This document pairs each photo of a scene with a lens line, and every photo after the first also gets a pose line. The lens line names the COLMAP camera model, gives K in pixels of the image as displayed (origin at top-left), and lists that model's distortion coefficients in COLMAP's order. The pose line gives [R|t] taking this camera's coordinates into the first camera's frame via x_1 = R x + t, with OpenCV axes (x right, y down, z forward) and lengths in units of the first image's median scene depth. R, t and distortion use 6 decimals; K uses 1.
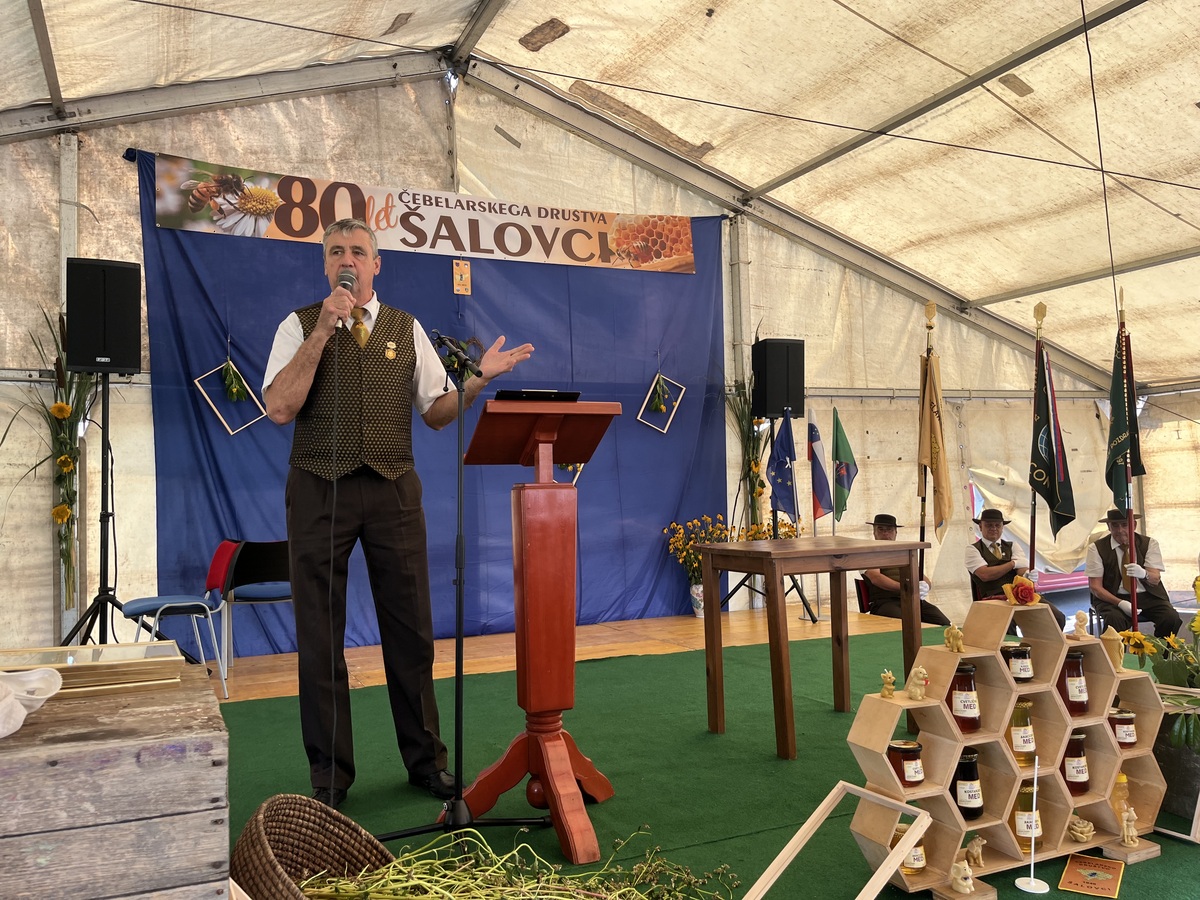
lens RADIAL K [[900.6, 0, 601.7], [0, 900.6, 448.1], [0, 0, 1]] dist [0.085798, -0.123086]
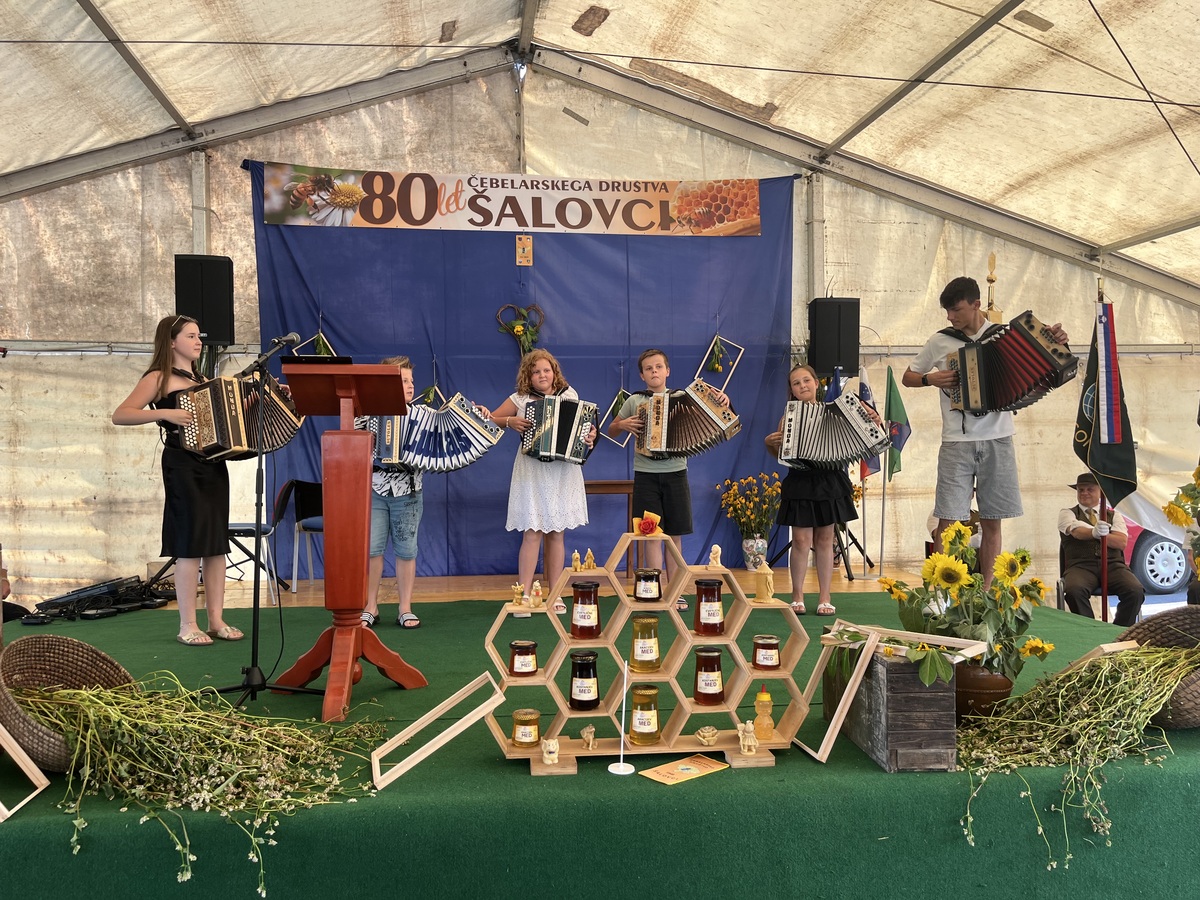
lens RADIAL K [[903.2, 0, 600.1], [0, 903.2, 450.3], [0, 0, 1]] dist [0.059410, -0.074177]
pose [[0.958556, 0.015048, -0.284505, 0.278886], [-0.002617, 0.999027, 0.044024, 0.004666], [0.284891, -0.041455, 0.957663, -0.044515]]
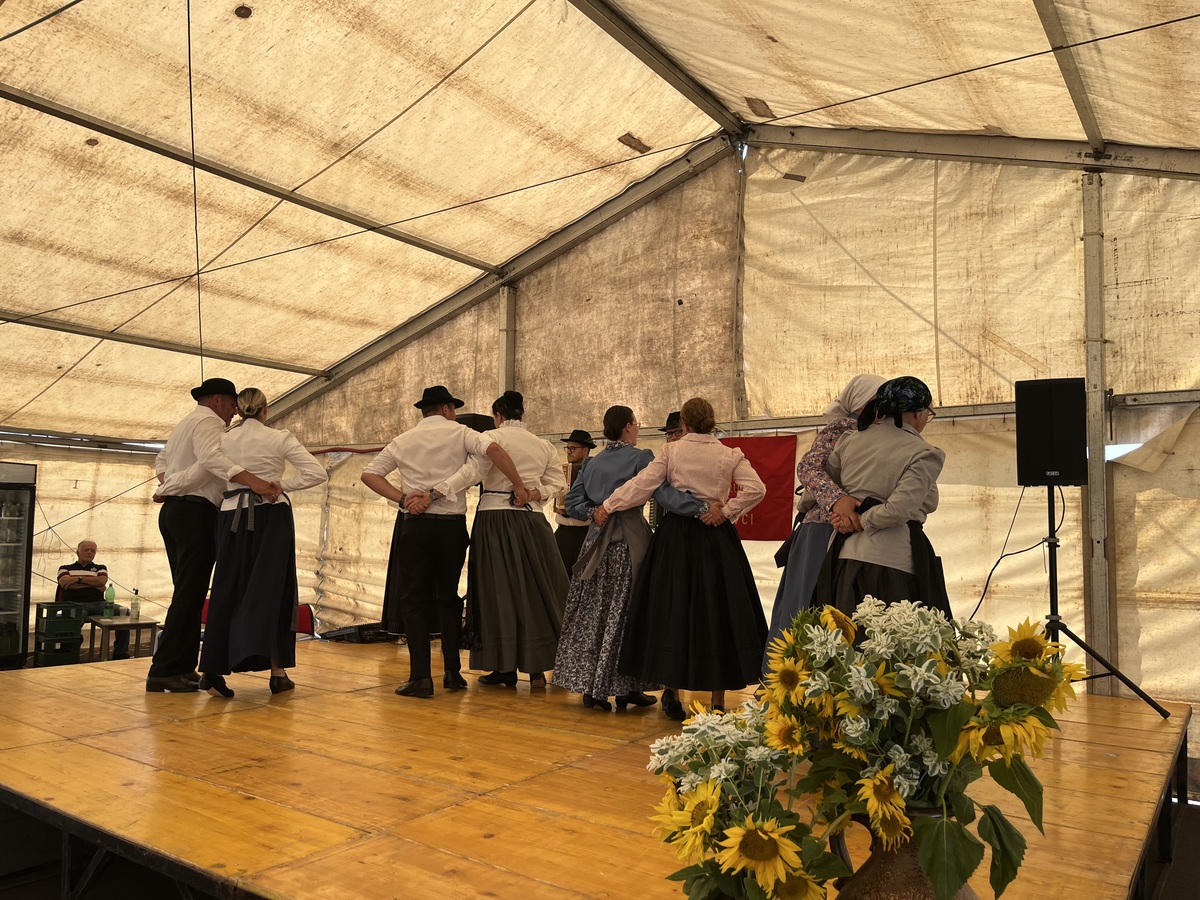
lens RADIAL K [[907.7, 0, 596.3], [0, 907.7, 449.6], [0, 0, 1]] dist [0.052363, -0.082976]
pose [[0.501660, -0.039706, -0.864153, 0.784479], [0.016864, 0.999205, -0.036122, -0.004422], [0.864901, 0.003548, 0.501930, 0.331929]]
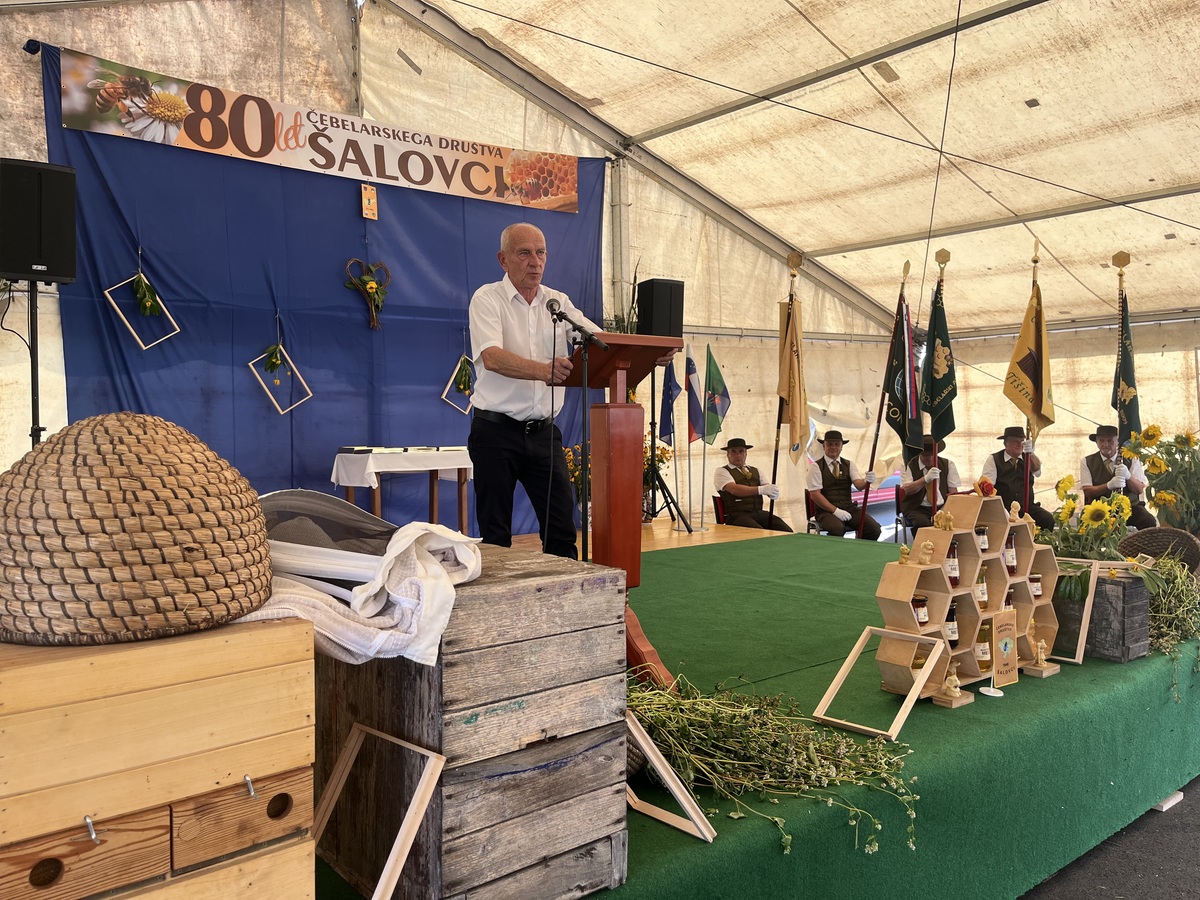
lens RADIAL K [[902.9, 0, 602.0], [0, 902.9, 444.1], [0, 0, 1]] dist [0.061078, -0.079561]
pose [[0.969944, 0.007181, 0.243222, -0.165800], [-0.025070, 0.997194, 0.070534, 0.003946], [-0.242033, -0.074512, 0.967403, -0.069676]]
